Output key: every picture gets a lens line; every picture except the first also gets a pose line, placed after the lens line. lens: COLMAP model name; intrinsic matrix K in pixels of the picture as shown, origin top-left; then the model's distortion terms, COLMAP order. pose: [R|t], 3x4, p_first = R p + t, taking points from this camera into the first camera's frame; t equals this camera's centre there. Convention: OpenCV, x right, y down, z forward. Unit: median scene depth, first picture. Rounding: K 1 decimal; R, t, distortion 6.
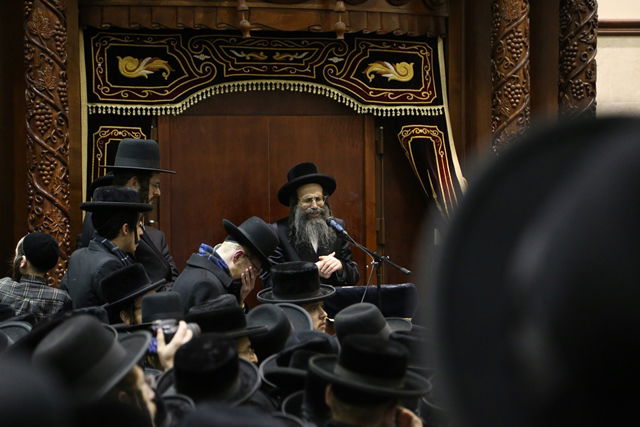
lens RADIAL K [[1841.9, 0, 320.0], [0, 1841.9, 213.5], [0, 0, 1]] dist [0.771805, -0.599421]
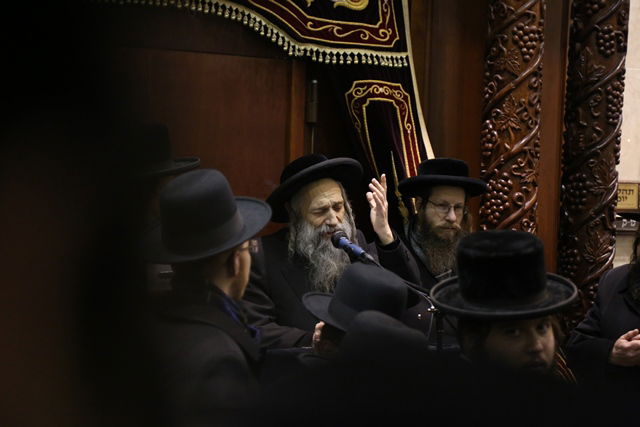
lens RADIAL K [[1841.9, 0, 320.0], [0, 1841.9, 213.5], [0, 0, 1]] dist [0.771805, -0.599421]
pose [[0.961368, 0.038824, 0.272515, -0.139129], [-0.039907, 0.999202, -0.001569, -0.000273], [-0.272358, -0.009367, 0.962150, 0.395898]]
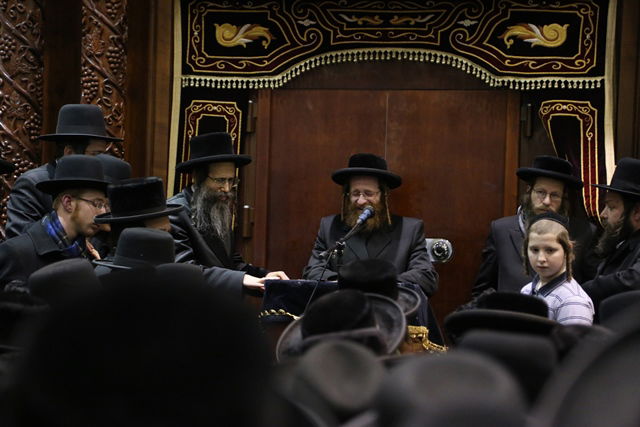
lens RADIAL K [[1774.8, 0, 320.0], [0, 1774.8, 213.5], [0, 0, 1]] dist [0.685566, -0.076534]
pose [[0.856089, 0.026867, -0.516130, 0.375322], [-0.045884, 0.998655, -0.024122, 0.025987], [0.514788, 0.044333, 0.856171, 0.274056]]
